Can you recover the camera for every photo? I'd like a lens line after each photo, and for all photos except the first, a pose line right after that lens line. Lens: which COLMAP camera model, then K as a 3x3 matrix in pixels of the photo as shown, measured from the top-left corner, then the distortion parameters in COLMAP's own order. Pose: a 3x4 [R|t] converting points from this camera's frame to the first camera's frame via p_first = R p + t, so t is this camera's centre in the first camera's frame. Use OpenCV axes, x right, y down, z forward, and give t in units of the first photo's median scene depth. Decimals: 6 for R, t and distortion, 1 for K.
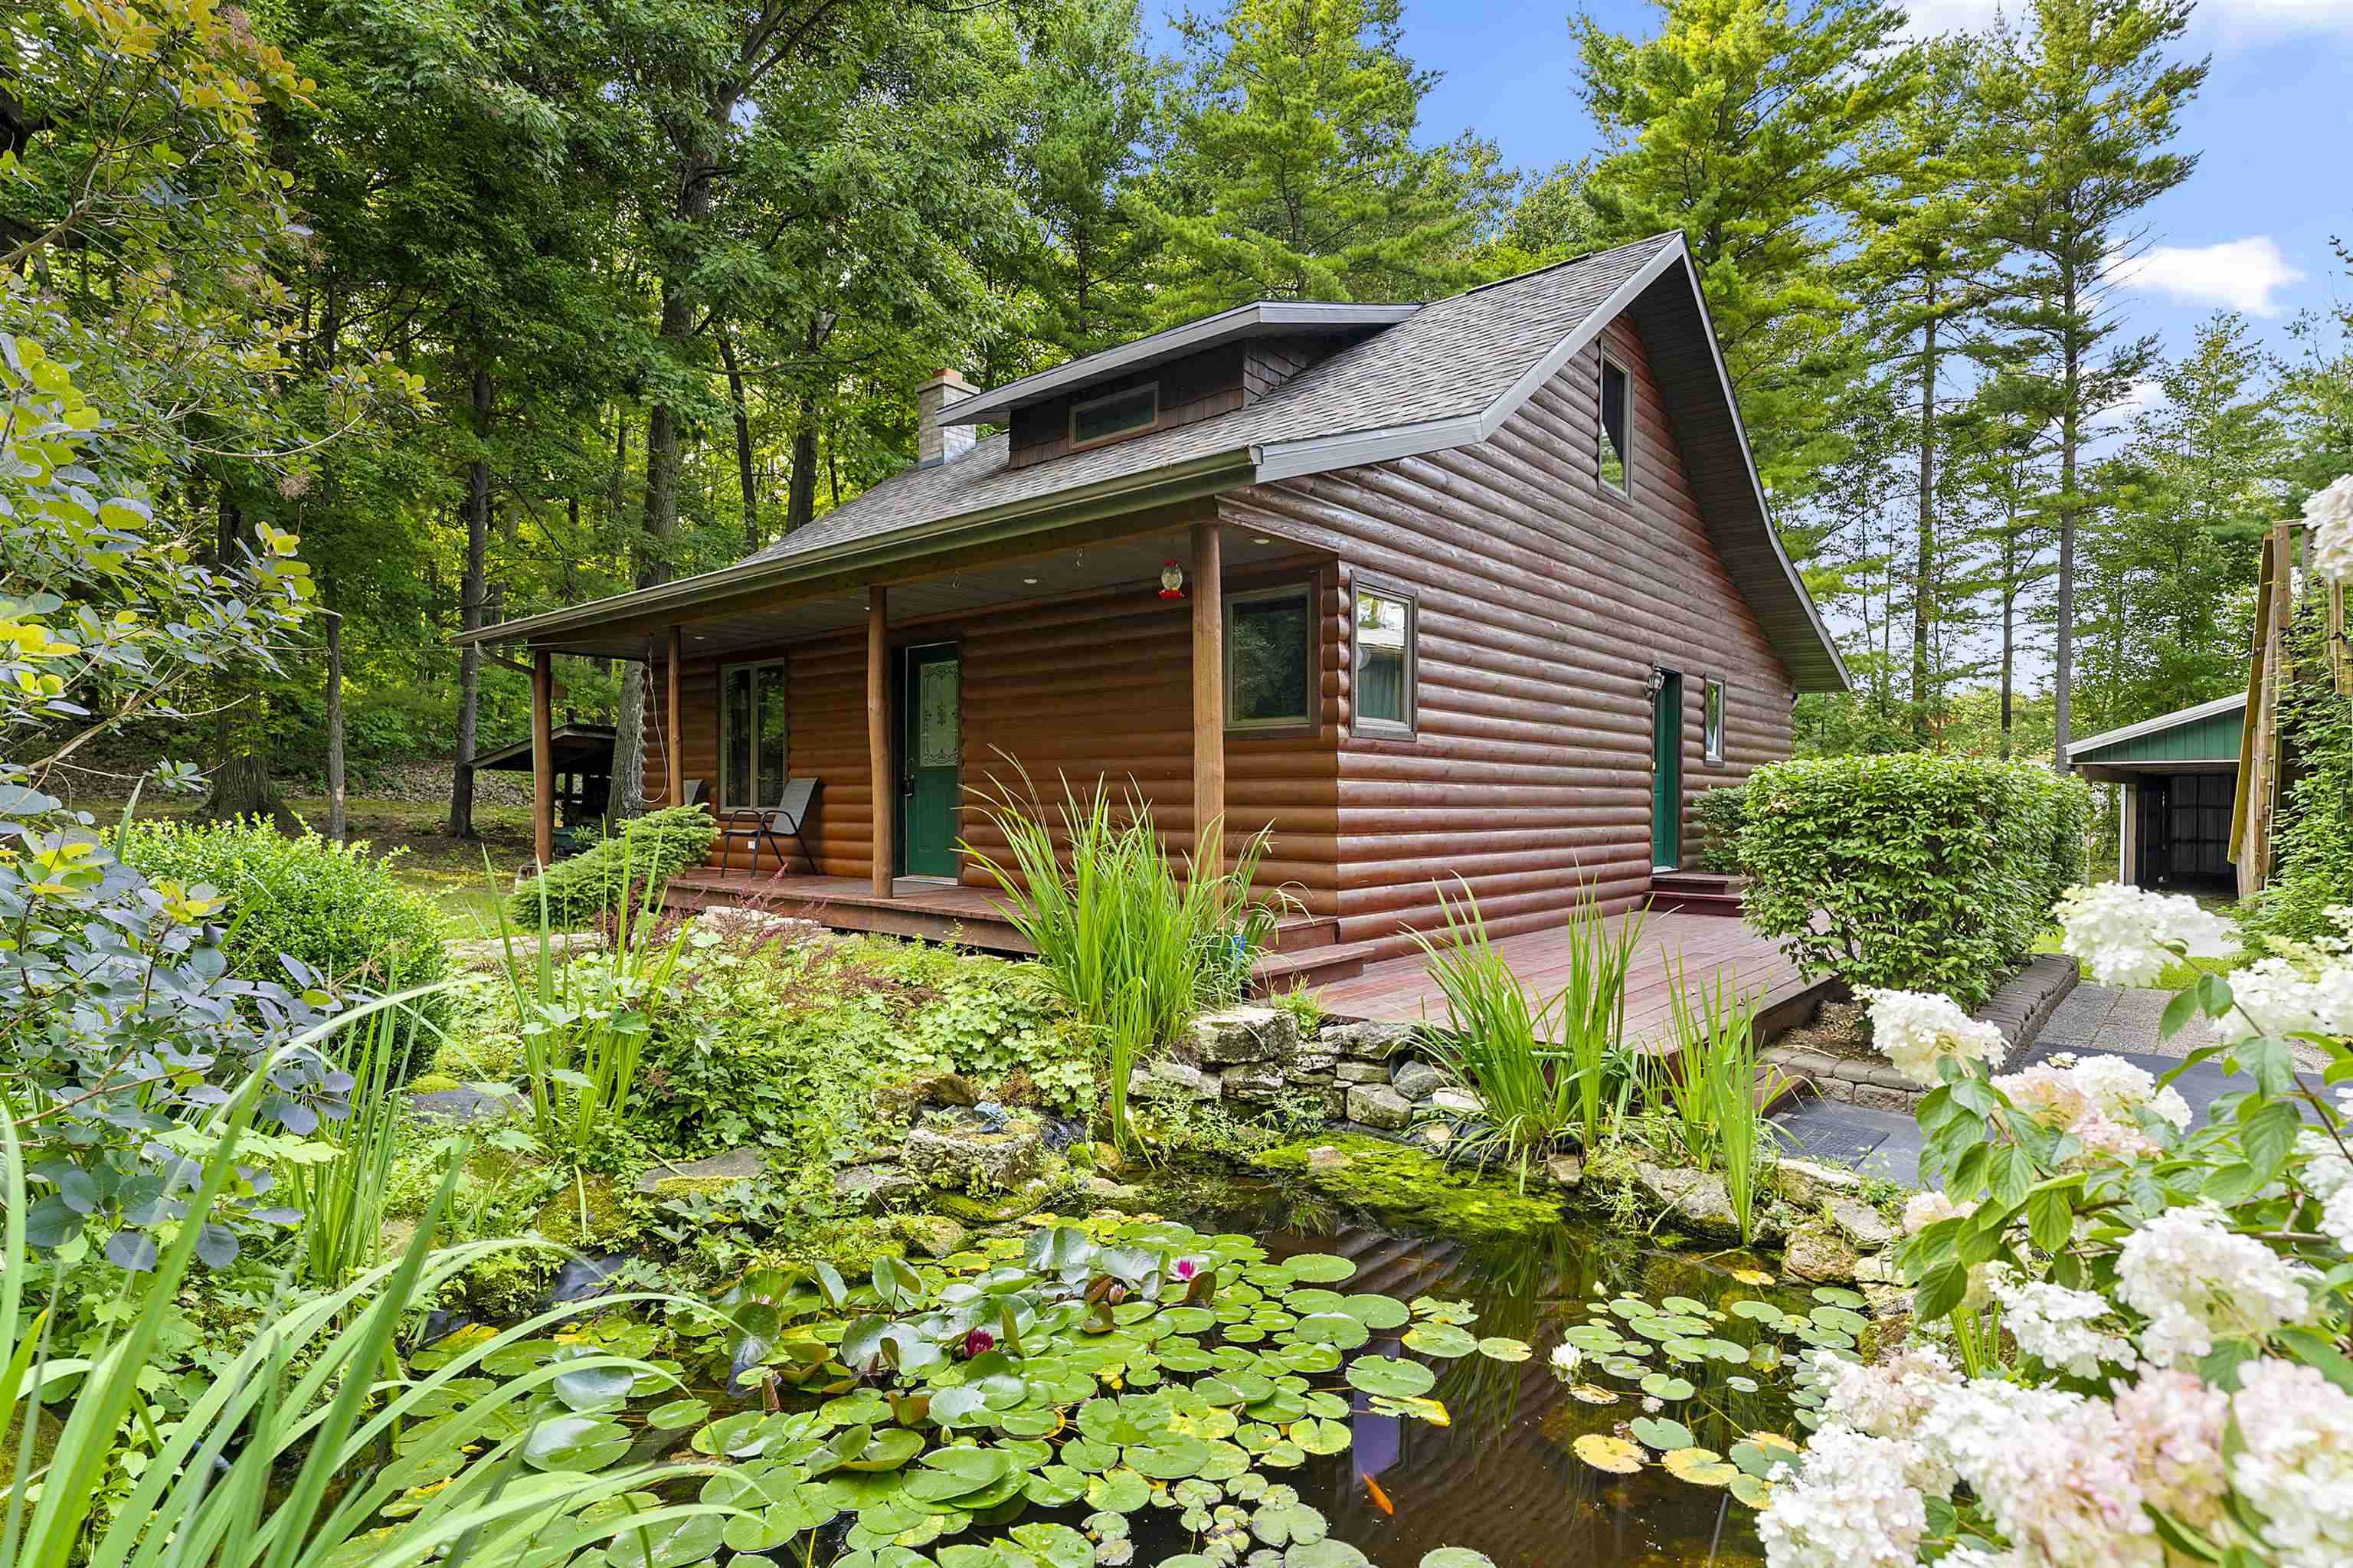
lens RADIAL K [[1094.5, 0, 1194.5], [0, 1094.5, 799.9], [0, 0, 1]] dist [0.002381, -0.002487]
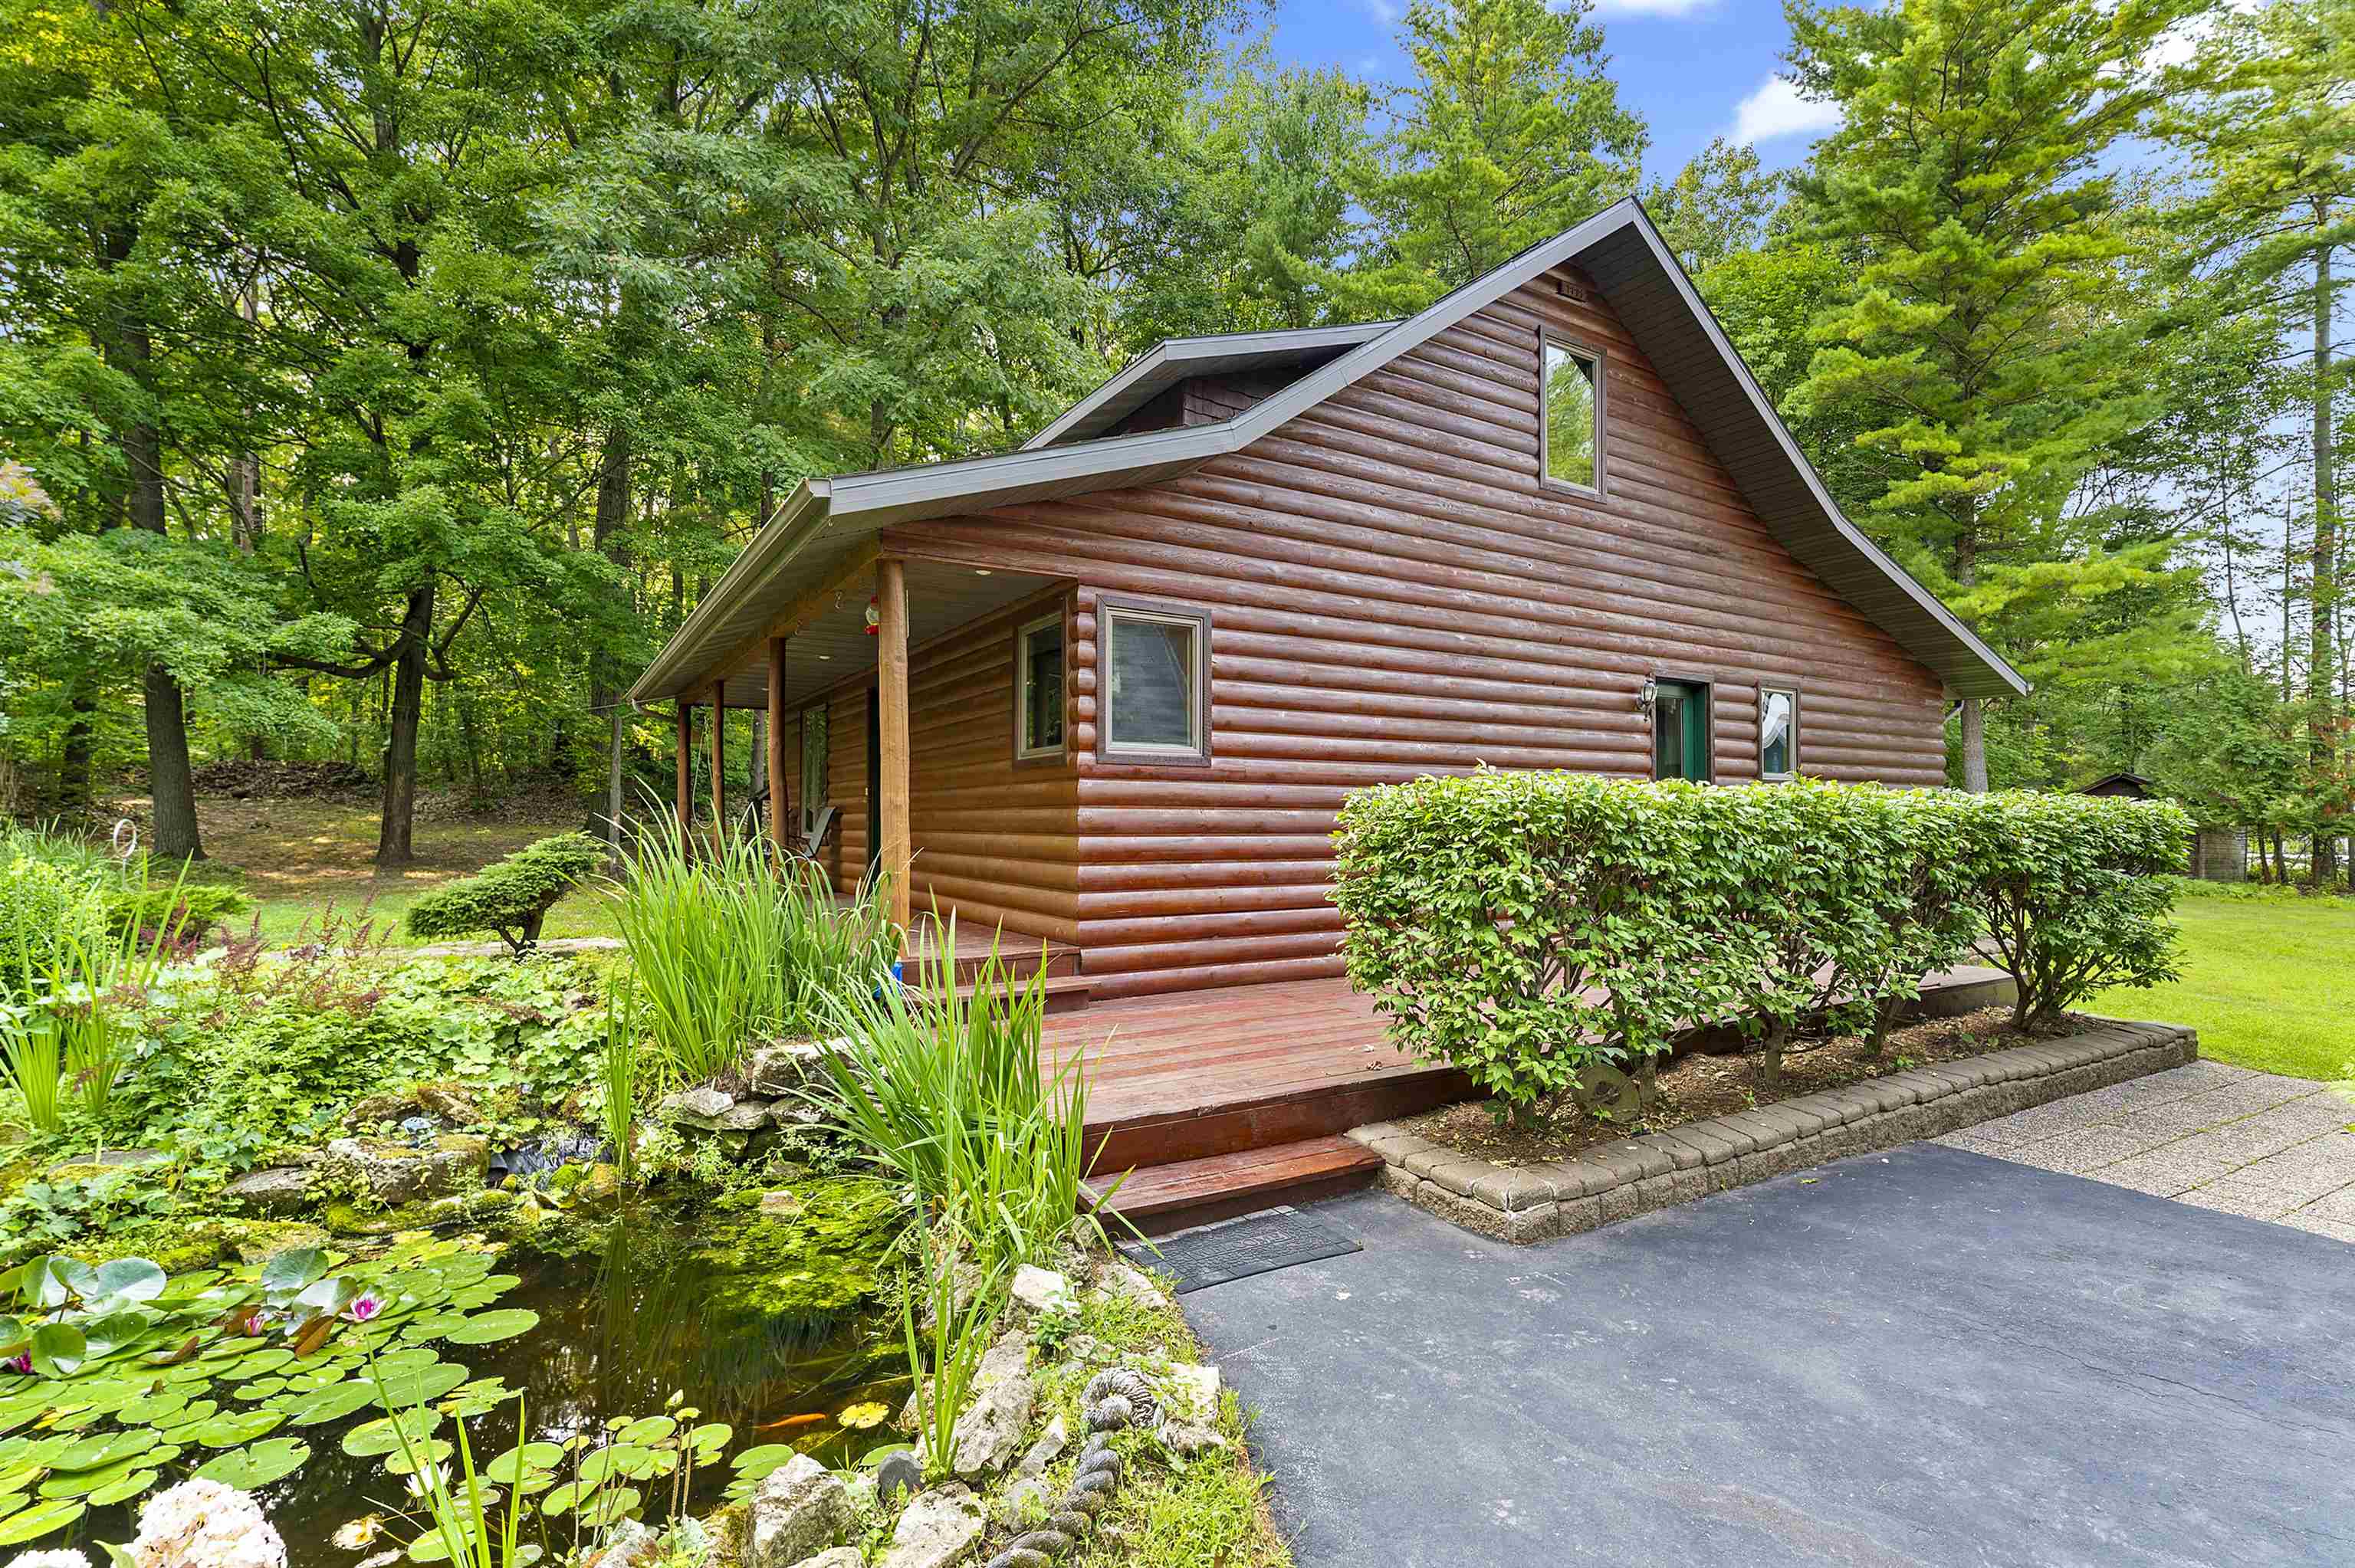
lens RADIAL K [[1005.8, 0, 1110.2], [0, 1005.8, 793.1], [0, 0, 1]] dist [-0.001344, 0.000612]
pose [[0.956099, -0.011833, -0.292805, 0.540152], [0.002910, 0.999518, -0.030892, -0.004123], [0.293029, 0.028684, 0.955673, 0.188332]]
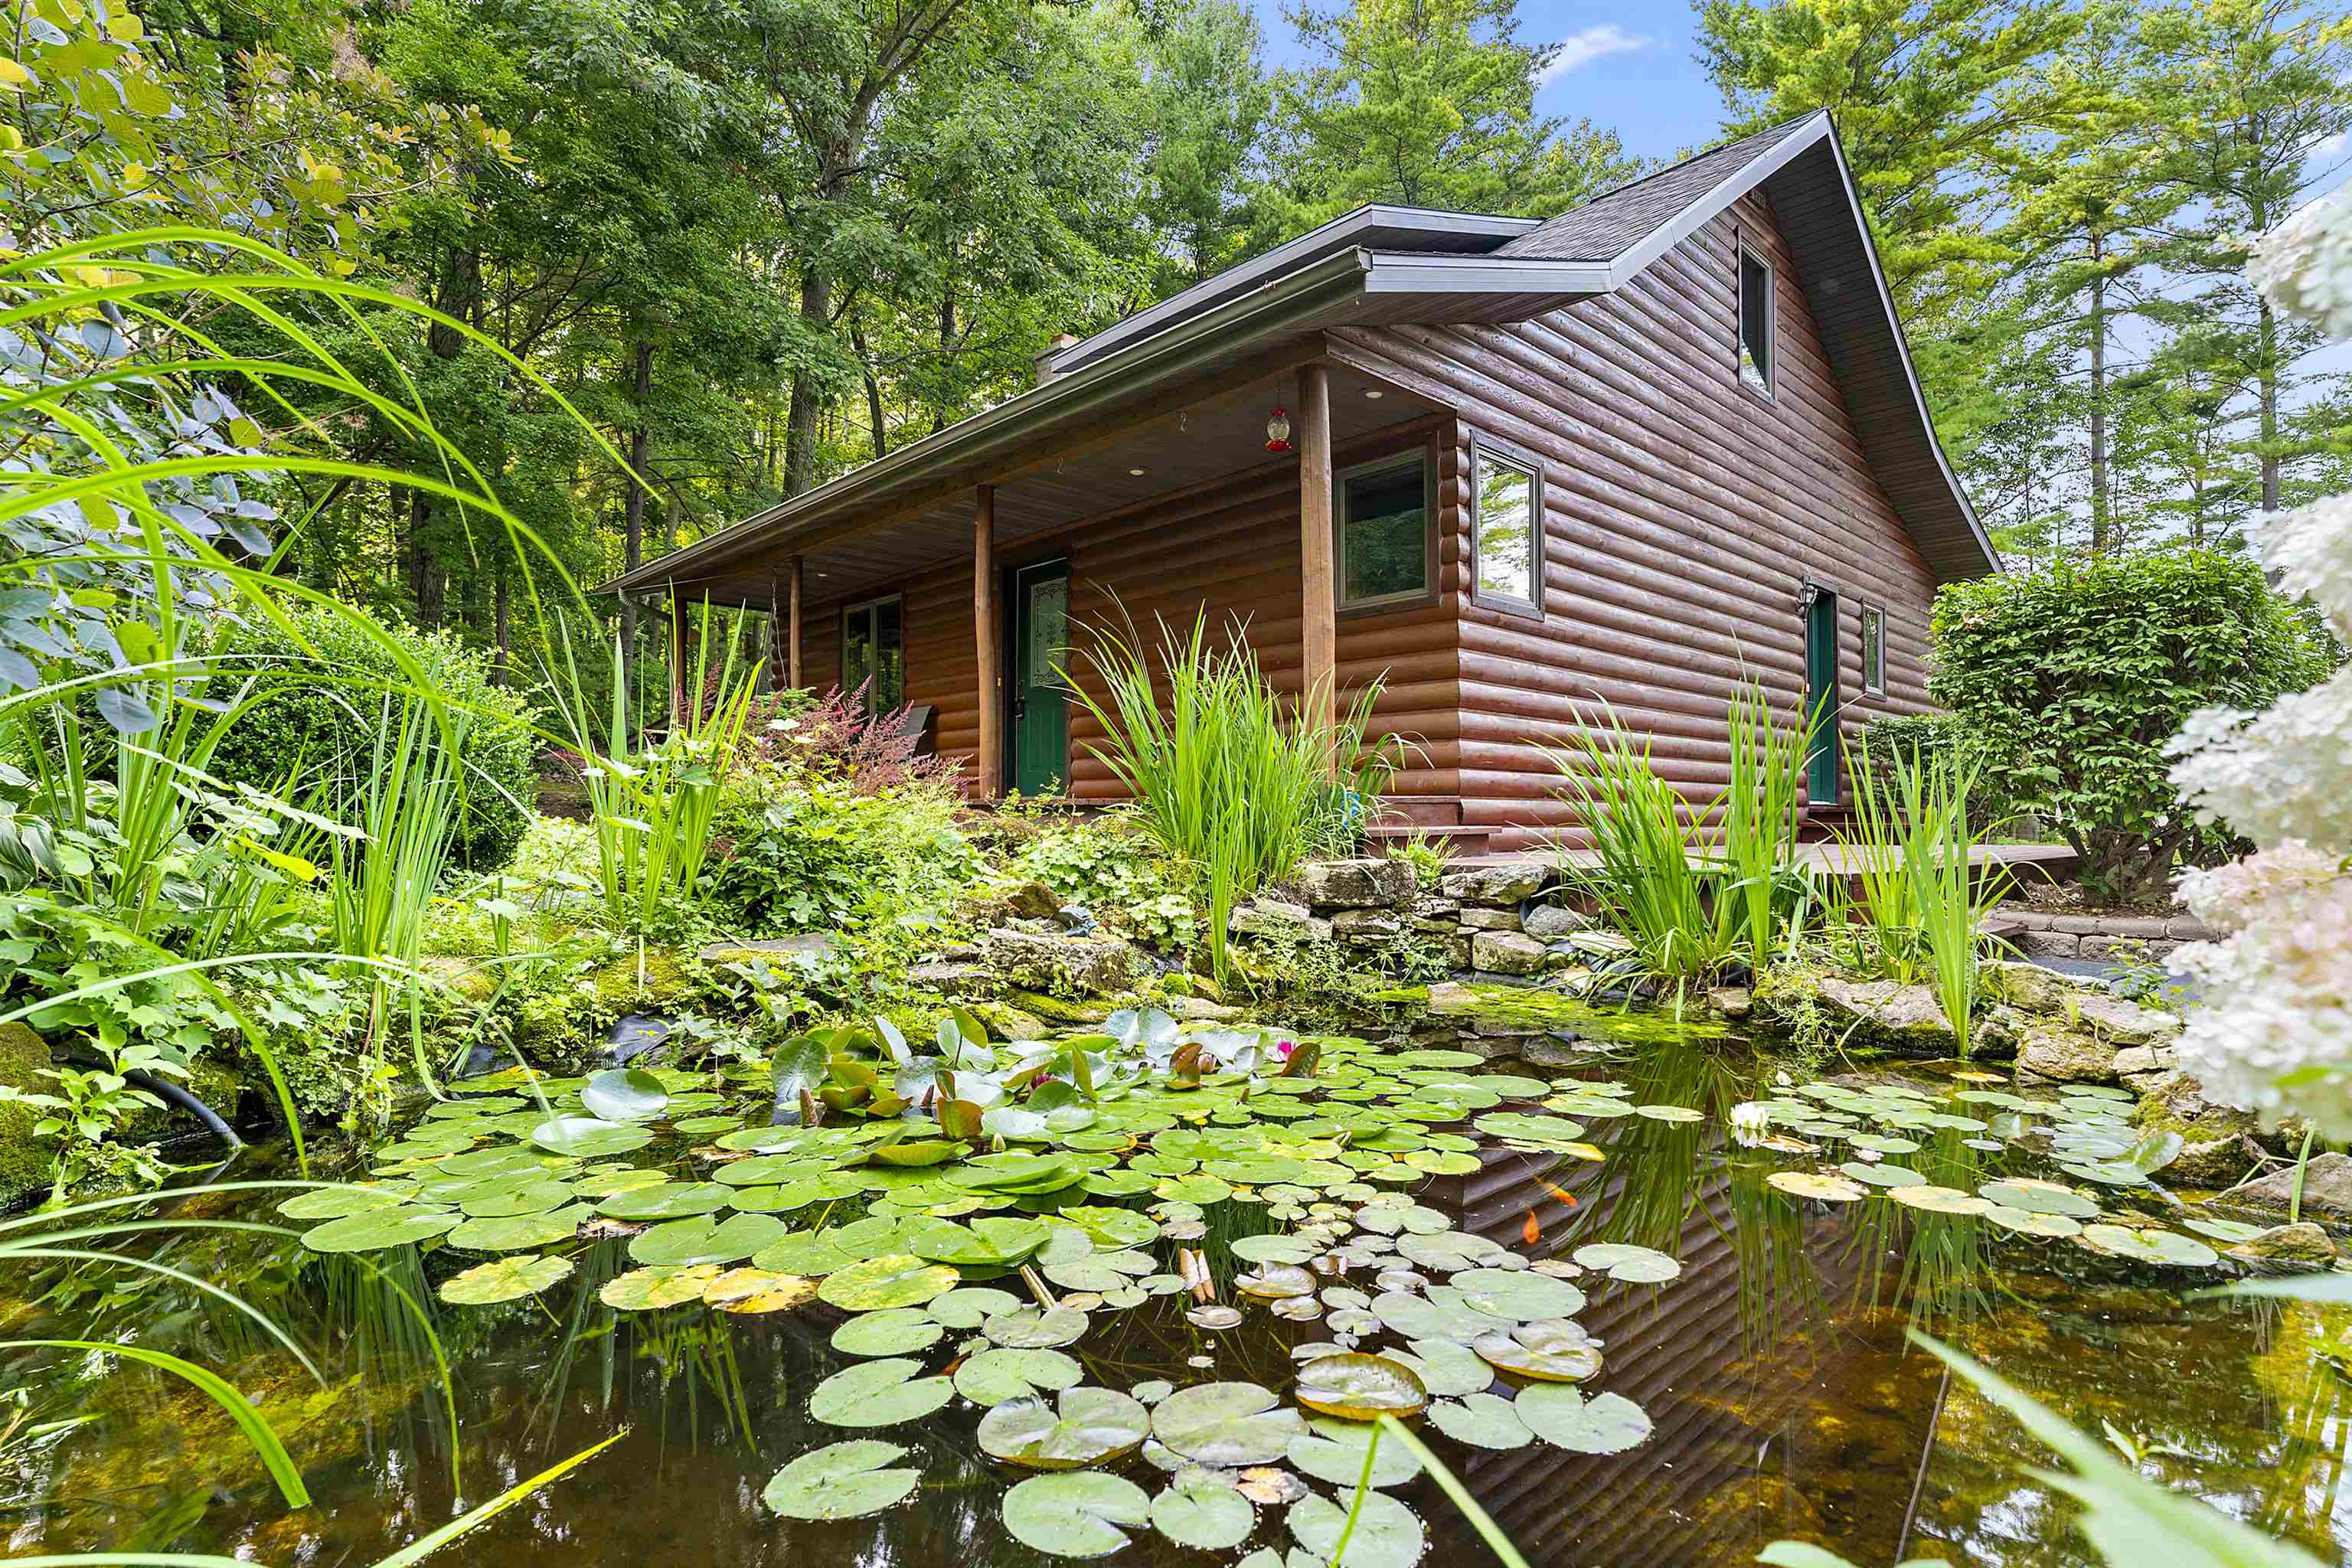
lens RADIAL K [[1094.0, 0, 1195.4], [0, 1094.0, 744.3], [0, 0, 1]] dist [0.002381, -0.002487]
pose [[0.994233, -0.005631, -0.107091, 0.008818], [0.000824, 0.998992, -0.044875, 0.132300], [0.107235, 0.044528, 0.993236, 0.065316]]
